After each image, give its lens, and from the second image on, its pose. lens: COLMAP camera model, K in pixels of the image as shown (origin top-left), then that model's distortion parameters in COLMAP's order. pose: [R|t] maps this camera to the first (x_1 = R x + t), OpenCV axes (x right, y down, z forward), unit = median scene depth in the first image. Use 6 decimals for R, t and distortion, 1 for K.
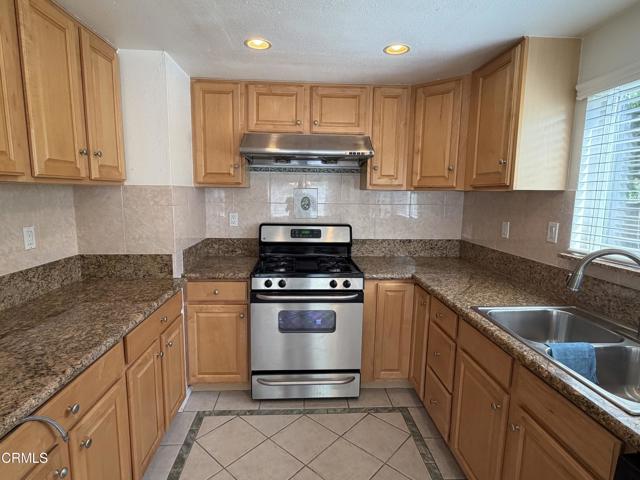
lens RADIAL K [[346.3, 0, 320.0], [0, 346.3, 240.0], [0, 0, 1]] dist [0.003050, -0.000253]
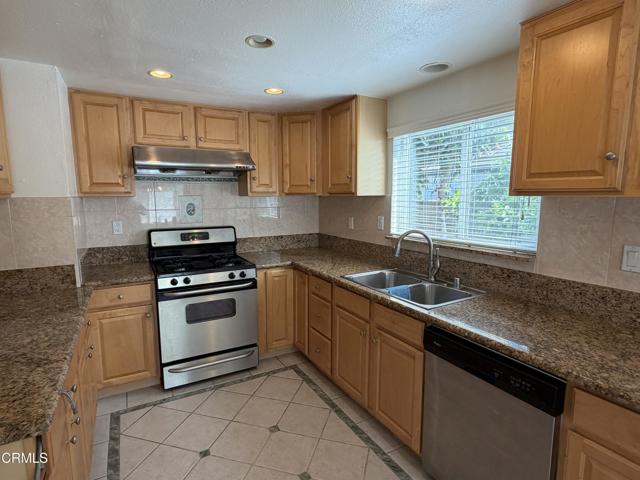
lens RADIAL K [[346.3, 0, 320.0], [0, 346.3, 240.0], [0, 0, 1]] dist [0.003050, -0.000253]
pose [[0.898021, -0.074220, 0.433647, -0.198448], [0.075623, 0.997038, 0.014043, 0.009582], [-0.433404, 0.020183, 0.900973, -0.215586]]
